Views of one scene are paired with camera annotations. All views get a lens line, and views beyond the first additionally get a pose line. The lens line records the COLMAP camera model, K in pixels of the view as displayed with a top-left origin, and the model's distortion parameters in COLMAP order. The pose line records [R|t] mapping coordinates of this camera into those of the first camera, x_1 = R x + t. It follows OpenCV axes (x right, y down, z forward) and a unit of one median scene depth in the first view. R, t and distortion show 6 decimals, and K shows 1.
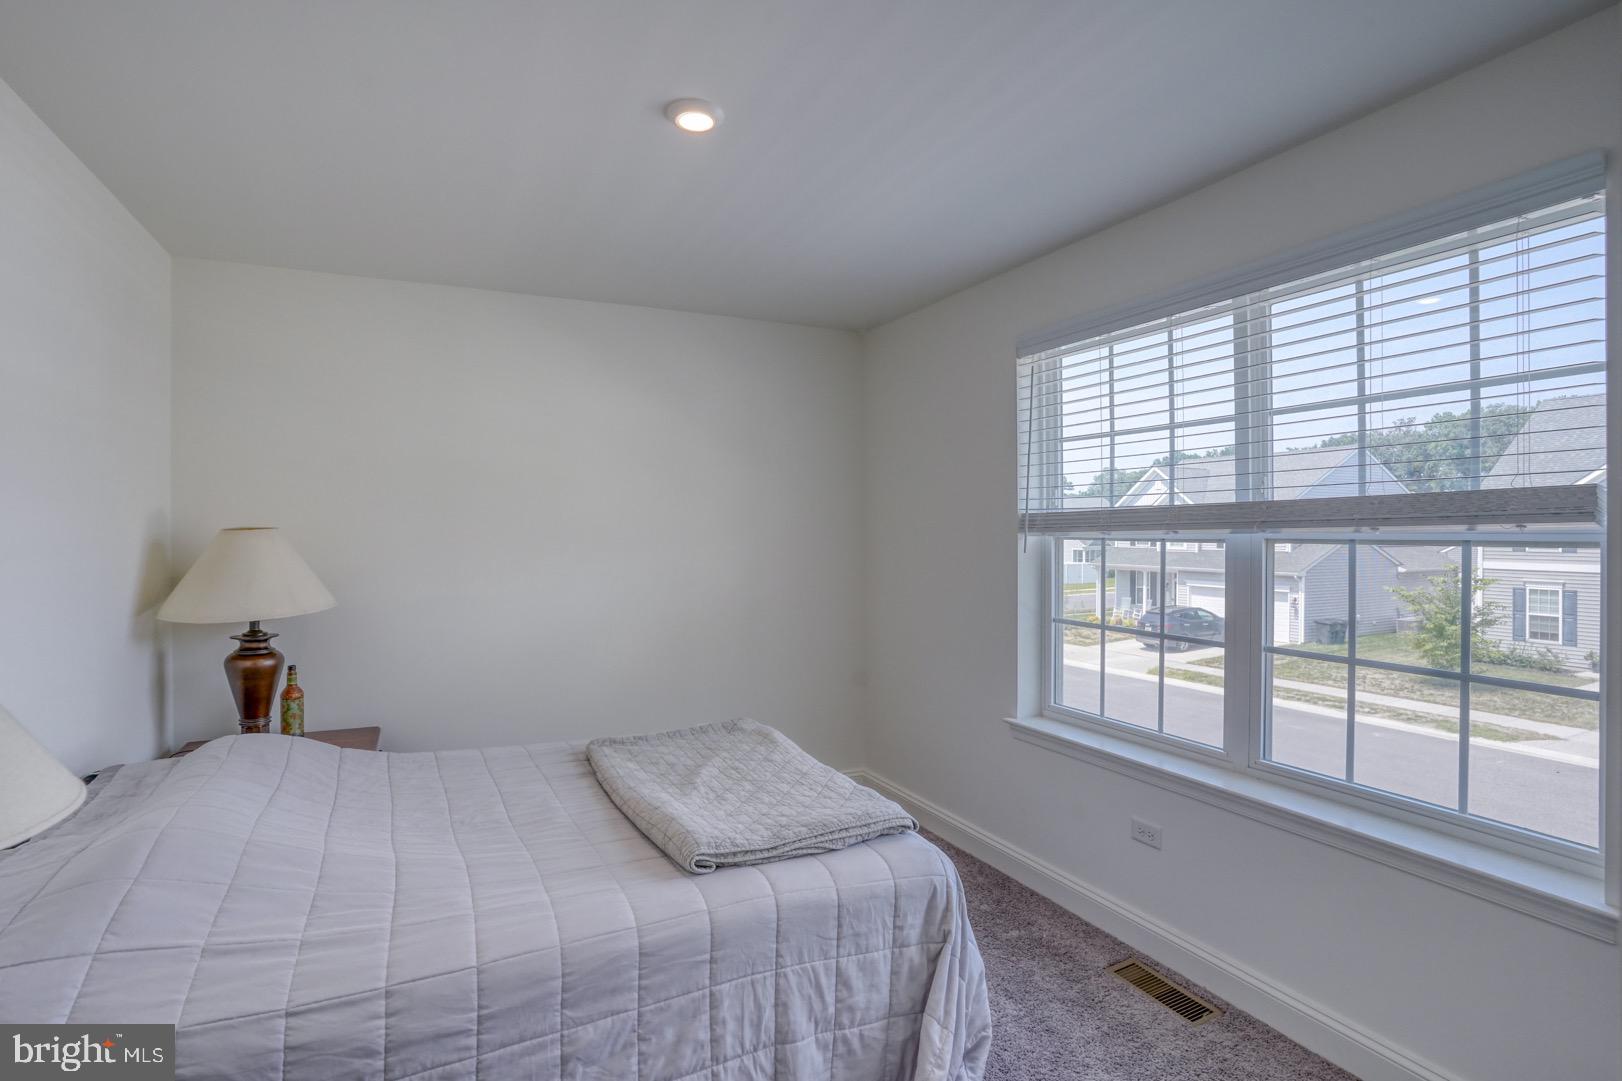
lens RADIAL K [[819.0, 0, 815.0], [0, 819.0, 536.7], [0, 0, 1]] dist [-0.080349, 0.040994]
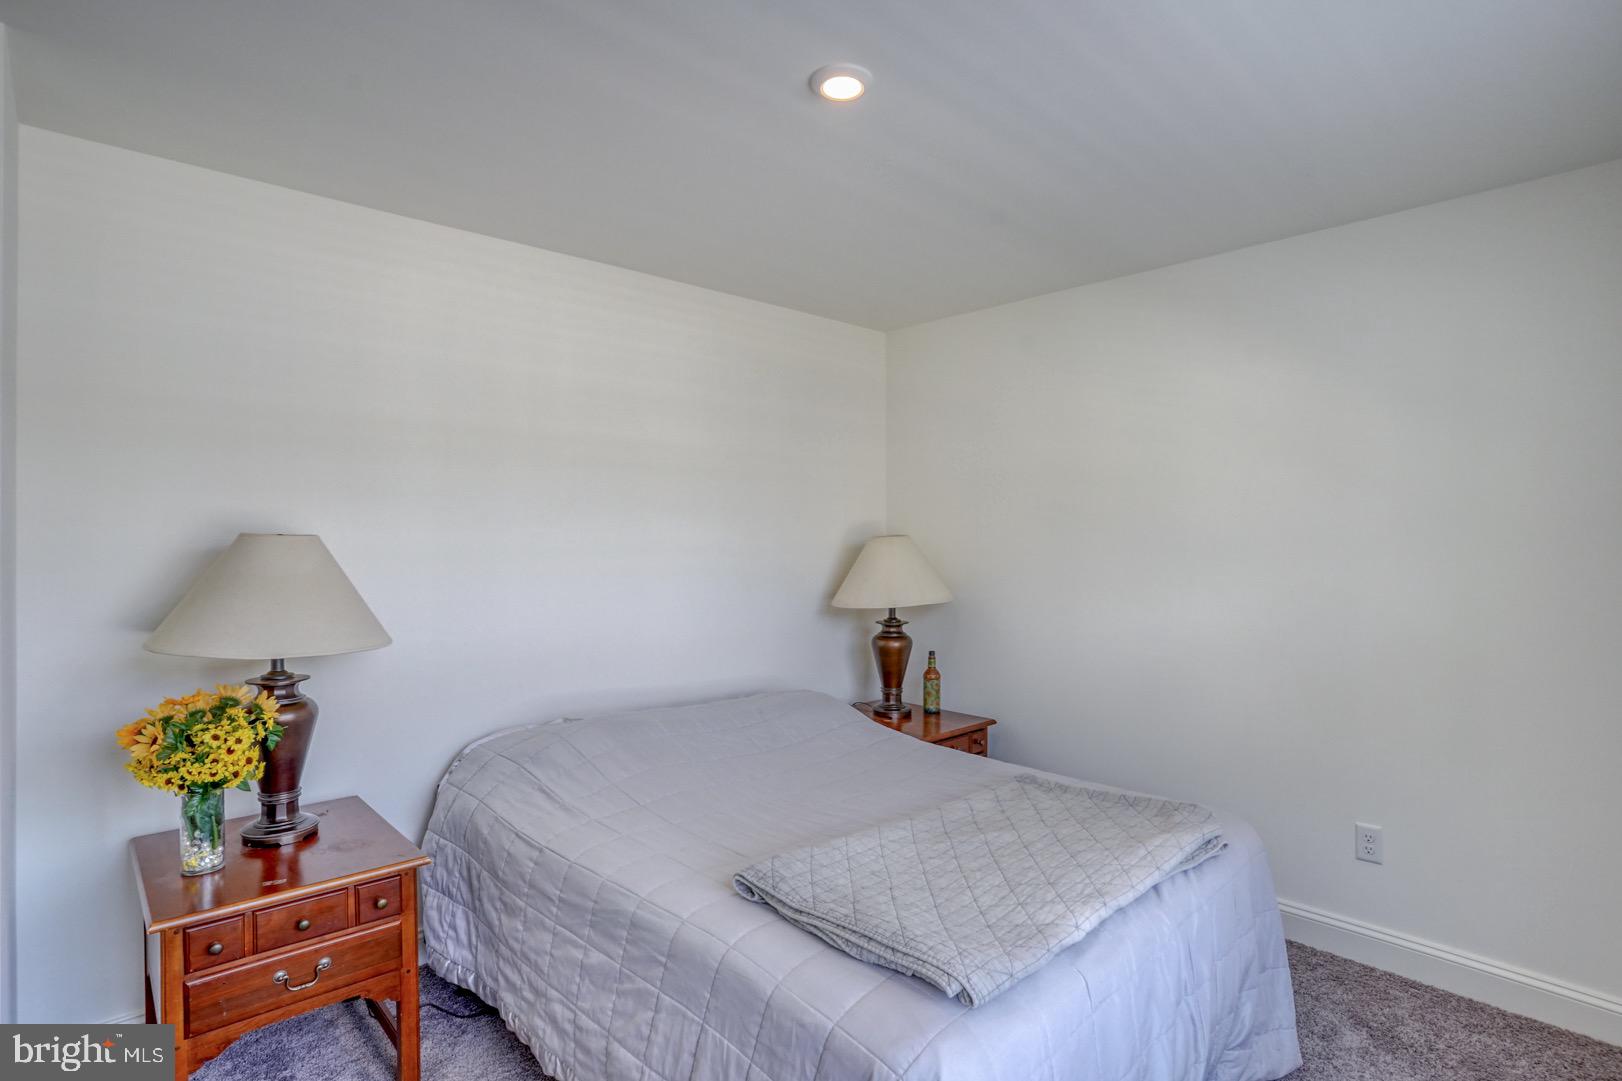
lens RADIAL K [[819.0, 0, 815.0], [0, 819.0, 536.7], [0, 0, 1]] dist [-0.080349, 0.040994]
pose [[0.287485, -0.000841, -0.957785, 0.612047], [-0.010938, 0.999932, -0.004161, -0.003954], [0.957723, 0.011673, 0.287456, 0.615429]]
